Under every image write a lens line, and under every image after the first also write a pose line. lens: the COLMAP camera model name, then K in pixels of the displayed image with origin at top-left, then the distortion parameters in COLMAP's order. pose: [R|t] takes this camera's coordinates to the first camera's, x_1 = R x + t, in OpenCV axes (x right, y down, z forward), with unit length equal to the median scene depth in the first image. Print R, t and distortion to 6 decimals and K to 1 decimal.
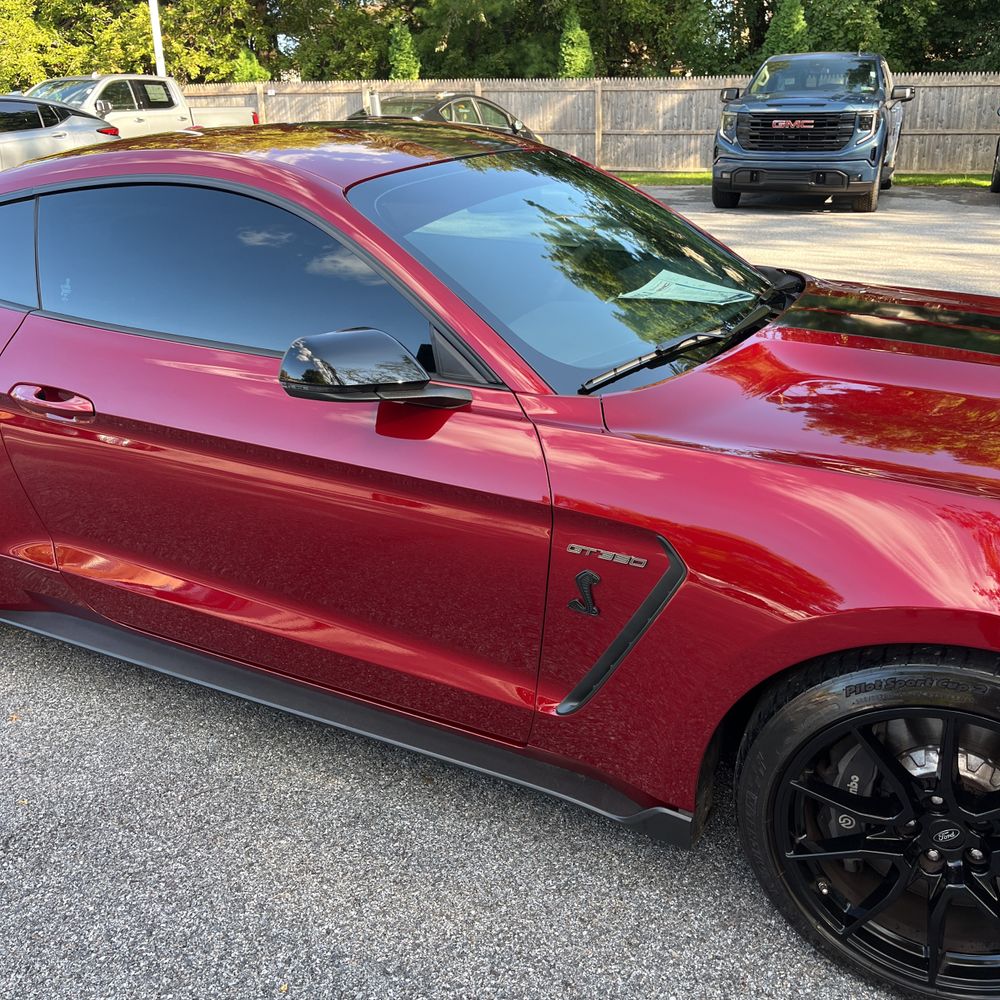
lens RADIAL K [[1005.5, 0, 493.7], [0, 1005.5, 503.8], [0, 0, 1]] dist [0.015209, -0.006284]
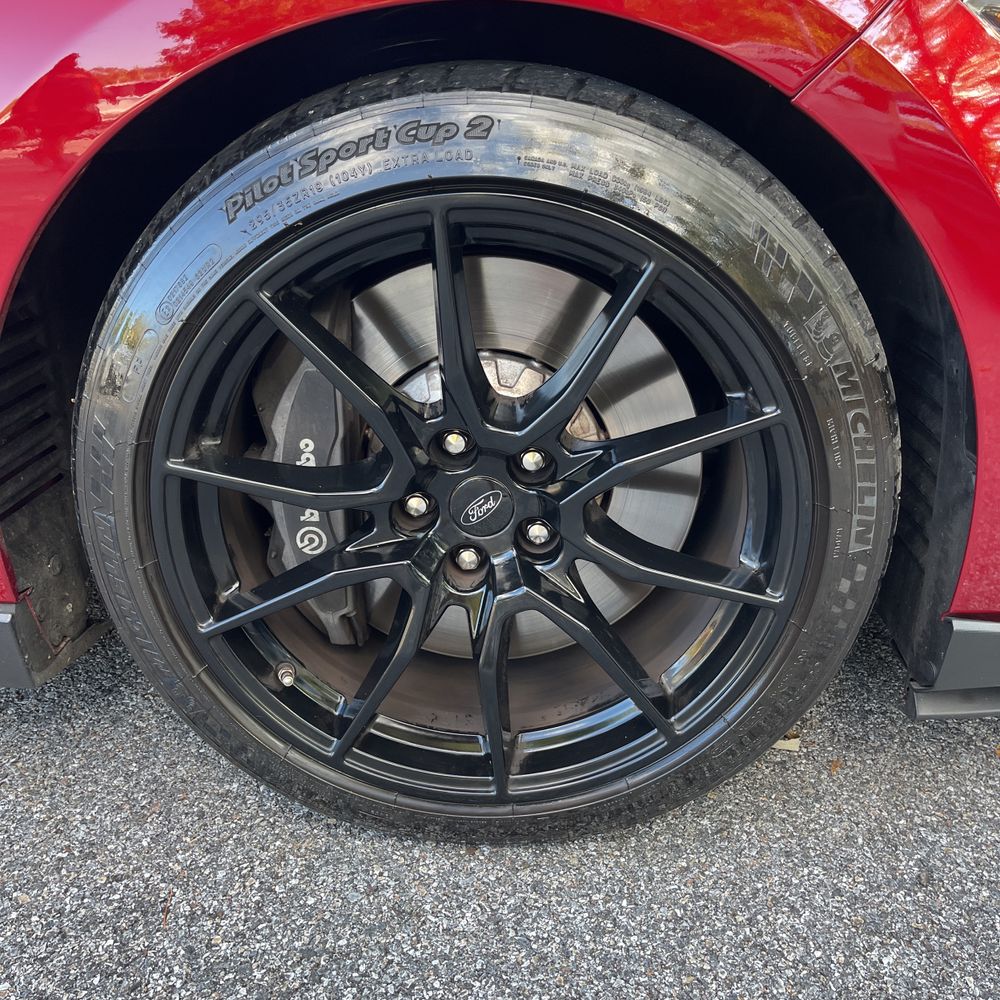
lens RADIAL K [[1029.1, 0, 500.0], [0, 1029.1, 500.0], [0, 0, 1]] dist [0.025706, -0.018232]
pose [[0.907091, -0.157608, 0.390314, 0.232716], [0.151281, 0.987367, 0.047119, 0.281131], [-0.392810, 0.016305, 0.919475, 0.471164]]
